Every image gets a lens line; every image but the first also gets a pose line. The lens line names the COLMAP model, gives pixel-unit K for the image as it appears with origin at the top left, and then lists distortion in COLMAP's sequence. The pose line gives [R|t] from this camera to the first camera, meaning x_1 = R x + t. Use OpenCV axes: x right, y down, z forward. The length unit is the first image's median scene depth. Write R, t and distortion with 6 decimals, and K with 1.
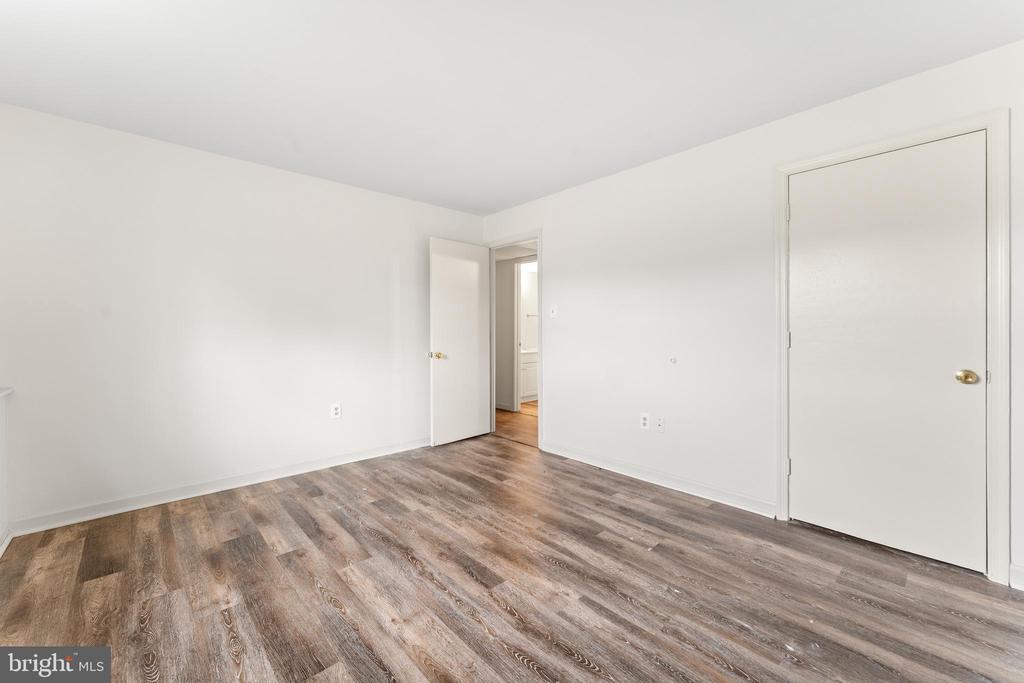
lens RADIAL K [[415.3, 0, 512.2], [0, 415.3, 334.3], [0, 0, 1]] dist [0.000683, -0.000419]
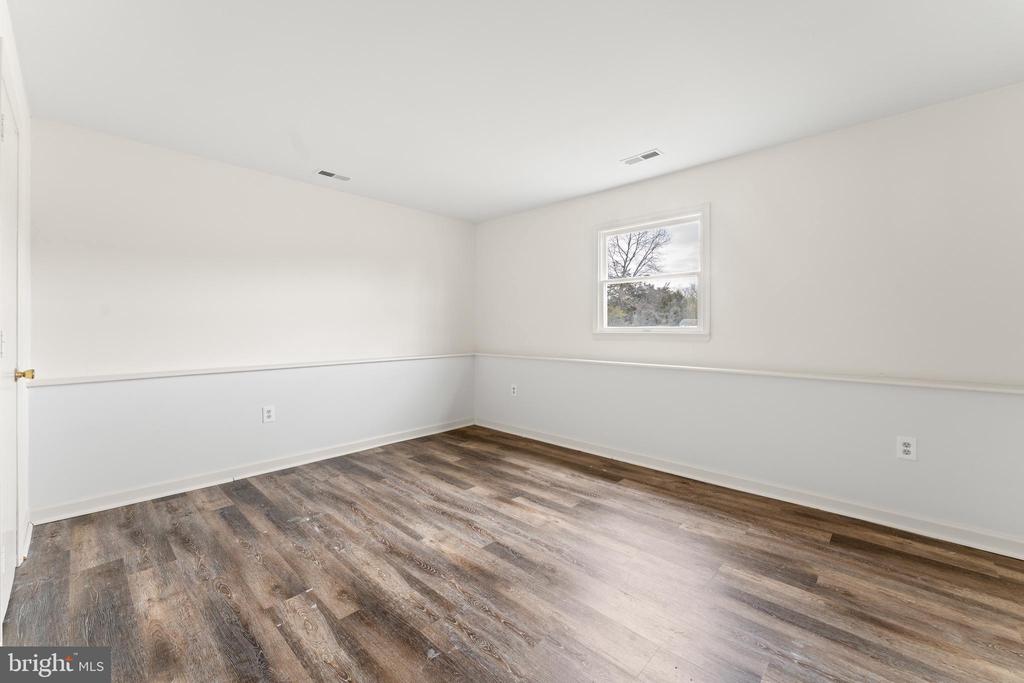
lens RADIAL K [[415.3, 0, 511.9], [0, 415.3, 333.5], [0, 0, 1]] dist [0.000683, -0.000419]
pose [[-0.997210, 0.004917, -0.074485, -0.015864], [0.002818, 0.999597, 0.028262, -0.021346], [0.074594, 0.027973, -0.996822, 2.063228]]
